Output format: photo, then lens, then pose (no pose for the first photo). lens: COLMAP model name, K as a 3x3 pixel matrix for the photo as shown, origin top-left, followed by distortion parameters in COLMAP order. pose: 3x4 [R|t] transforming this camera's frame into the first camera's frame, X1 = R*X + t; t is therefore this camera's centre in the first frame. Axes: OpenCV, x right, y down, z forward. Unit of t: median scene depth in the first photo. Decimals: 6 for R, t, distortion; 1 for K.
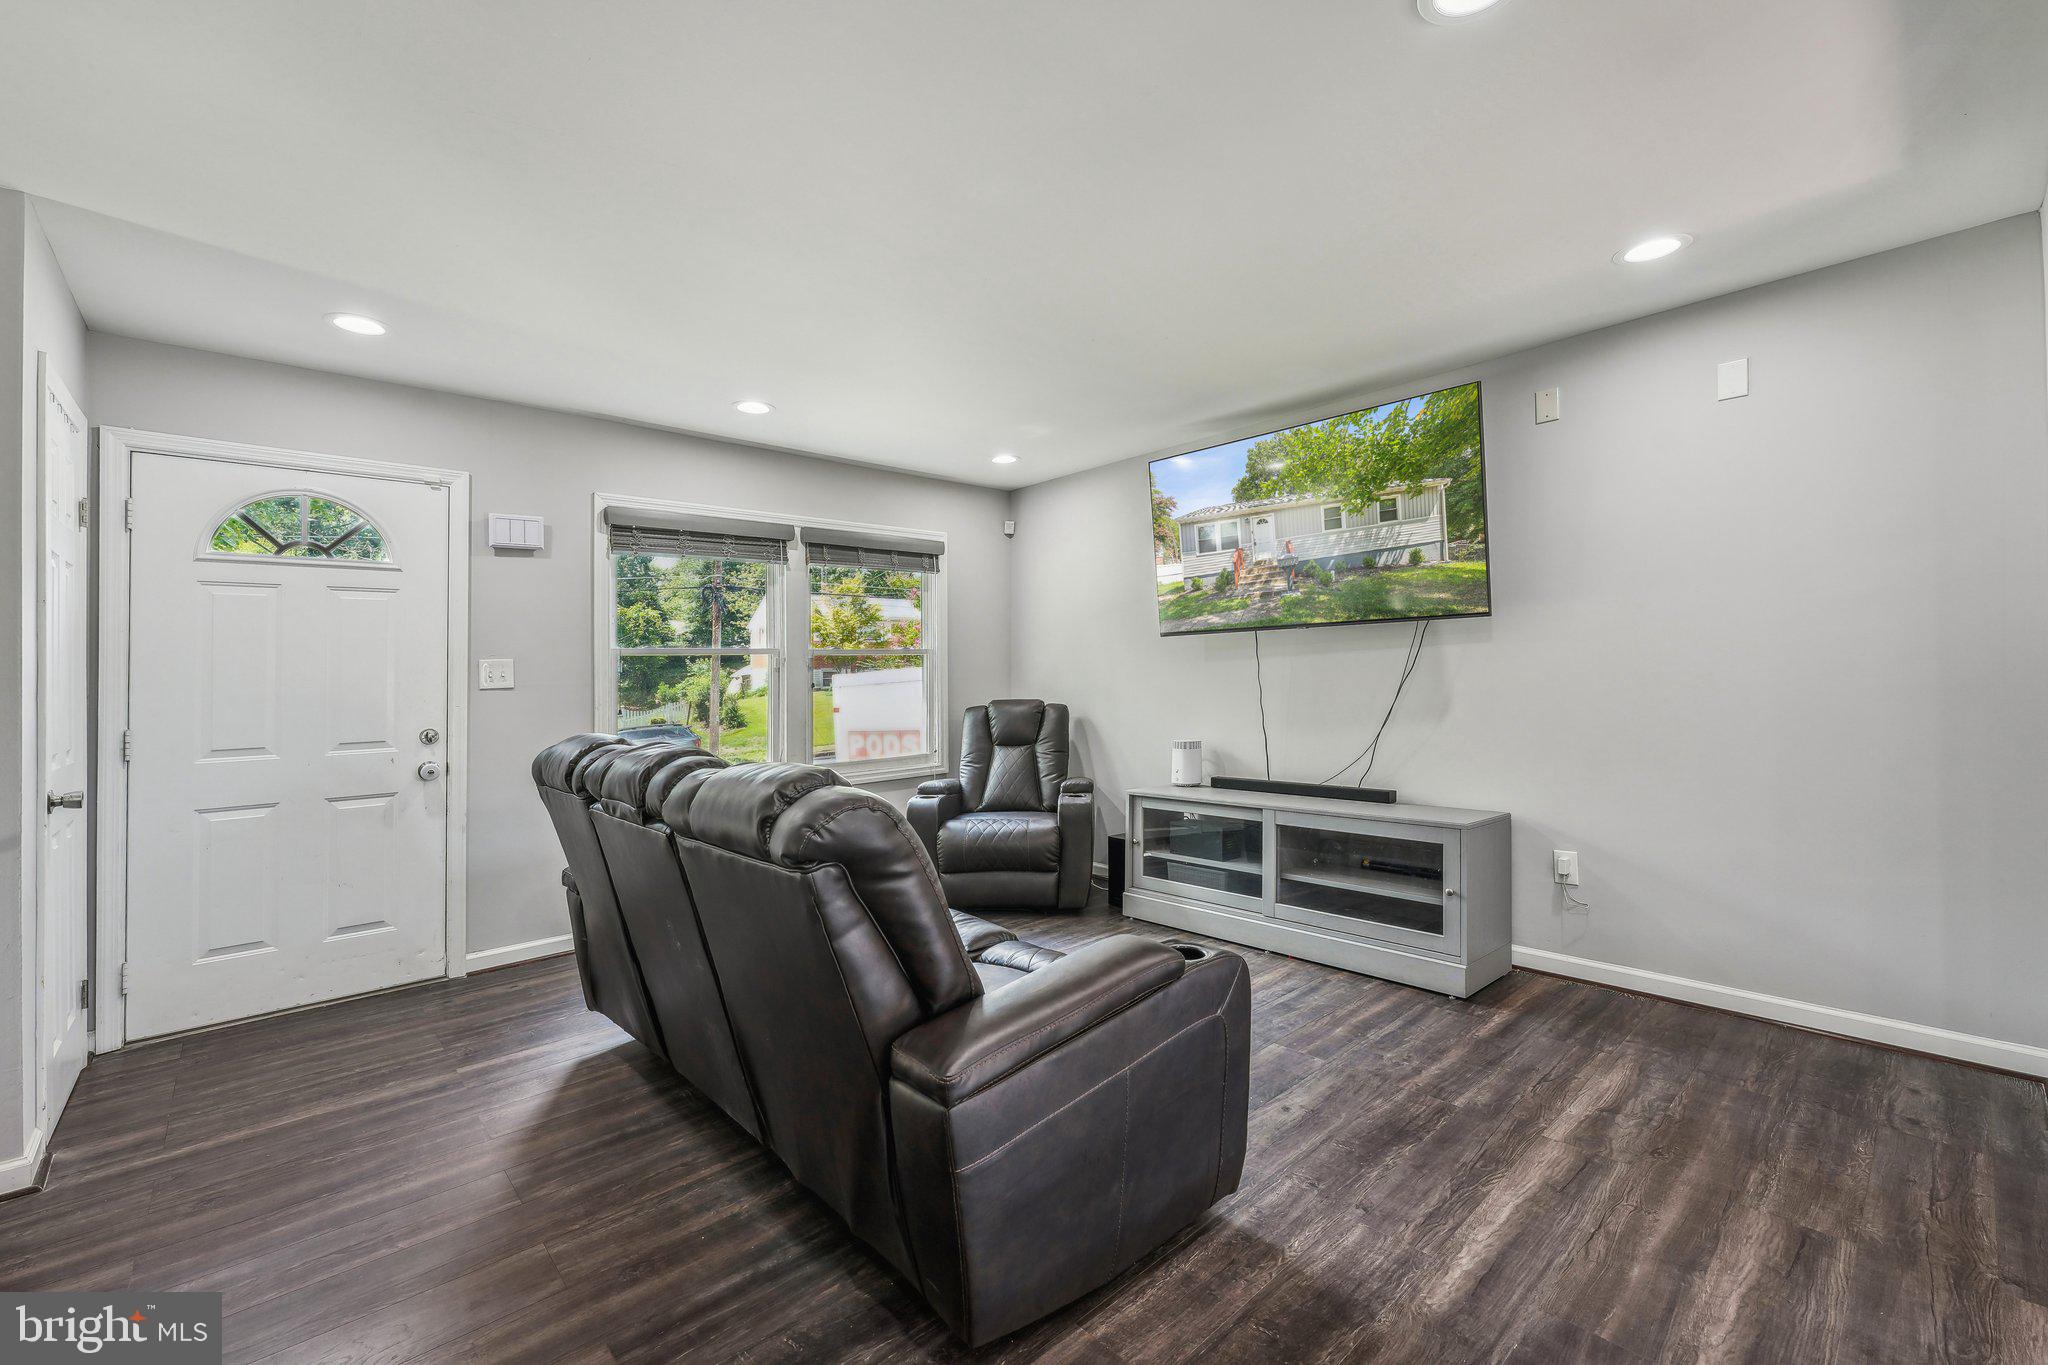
lens RADIAL K [[864.0, 0, 1024.0], [0, 864.0, 682.5], [0, 0, 1]] dist [0.001824, -0.000227]
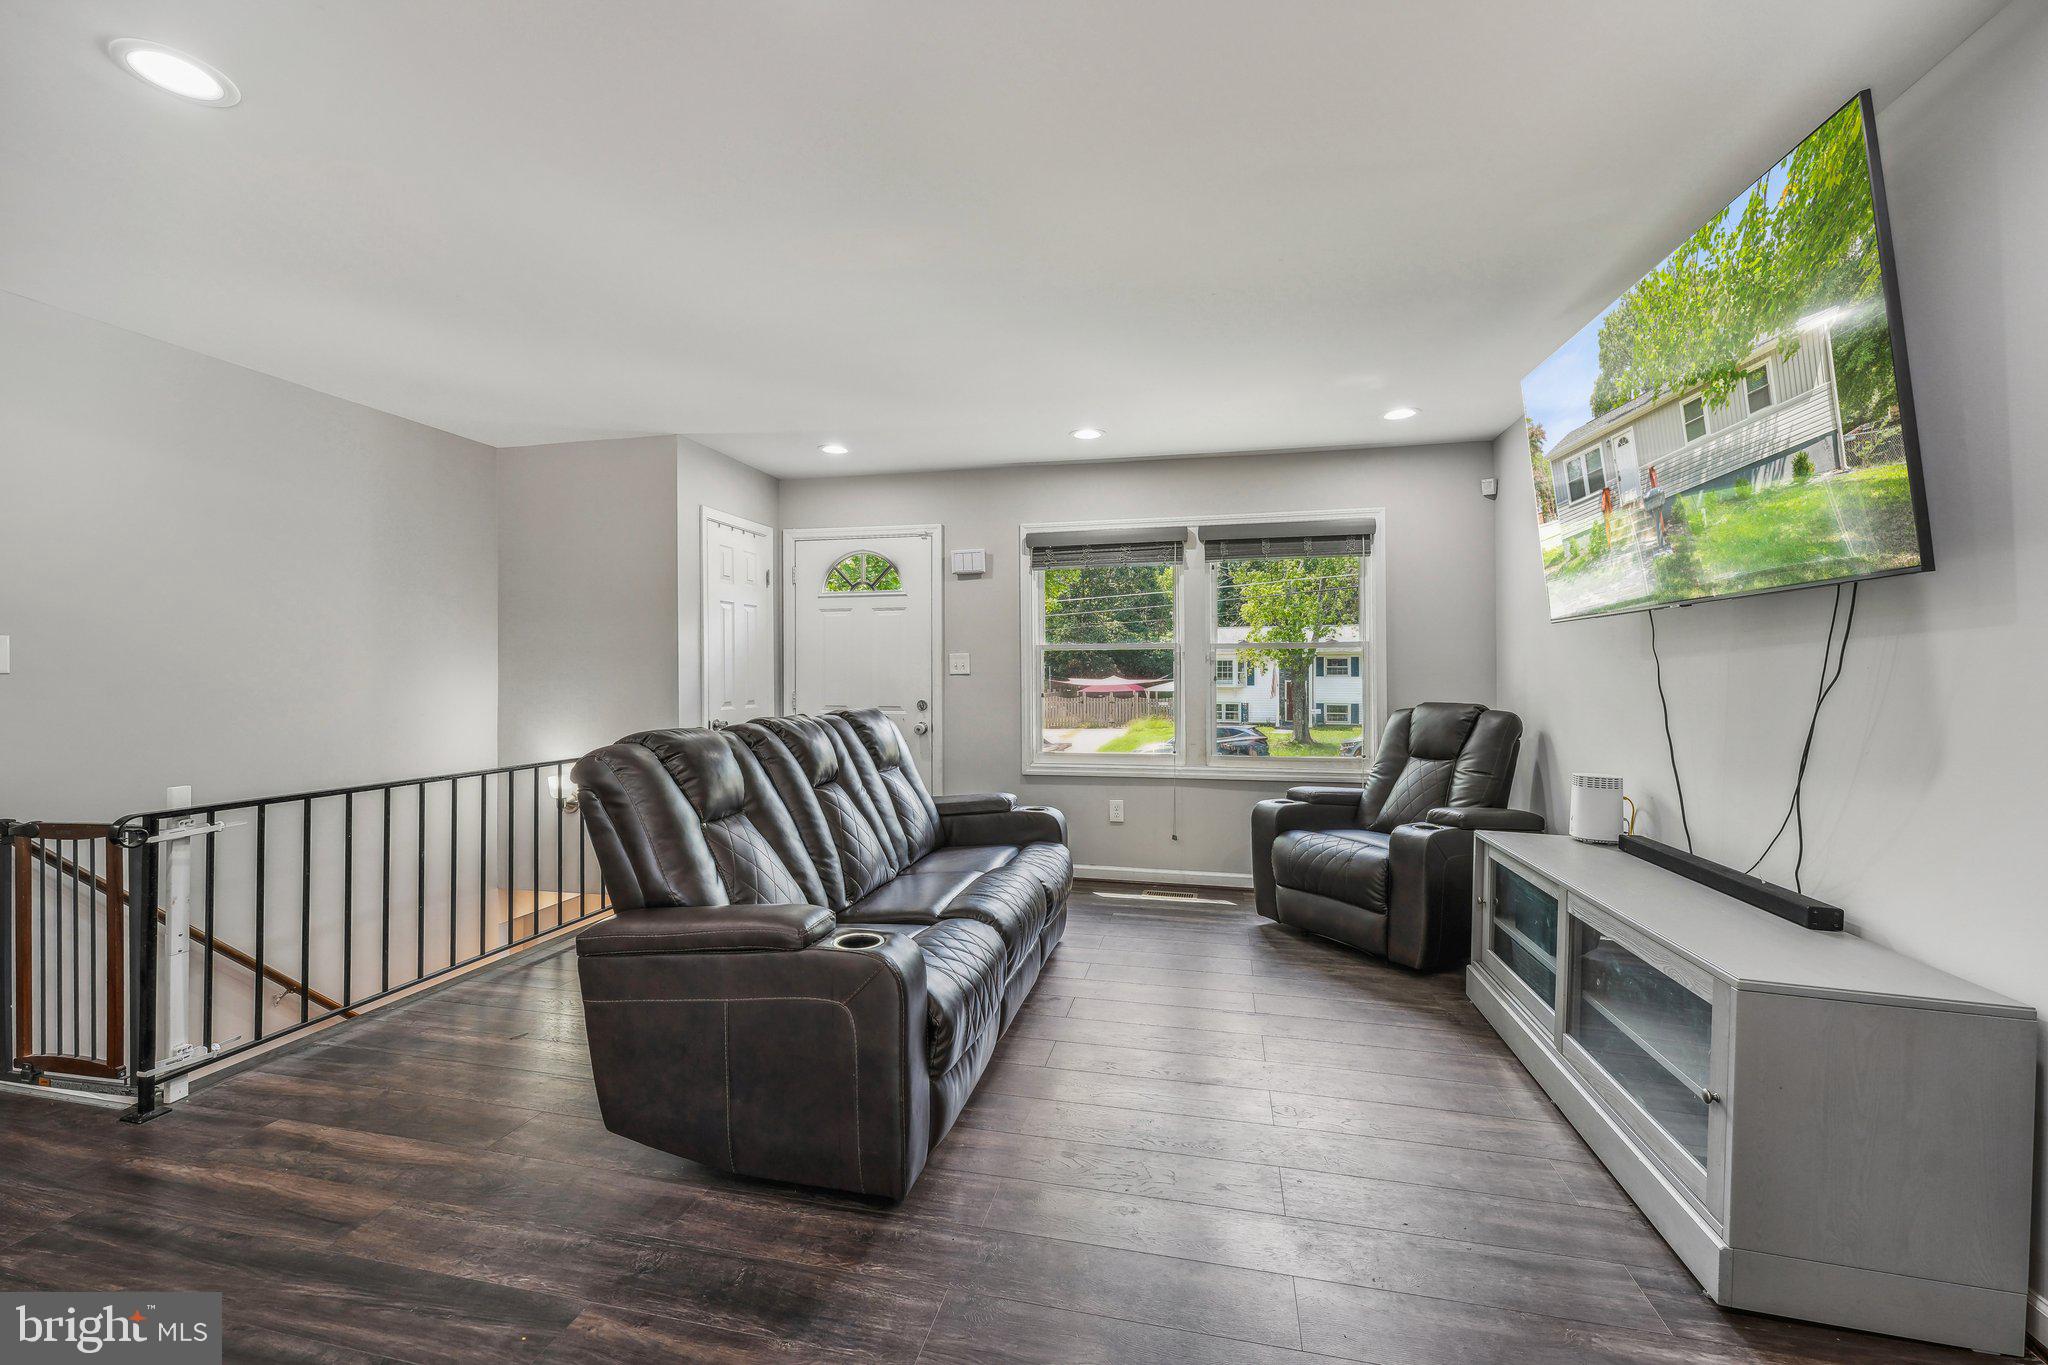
lens RADIAL K [[877.4, 0, 1069.4], [0, 877.4, 685.7], [0, 0, 1]] dist [0.000701, -0.000433]
pose [[0.557964, 0.037107, -0.829035, 0.637792], [-0.018129, 0.999306, 0.032527, -0.022617], [0.829667, -0.003119, 0.558250, 0.326015]]
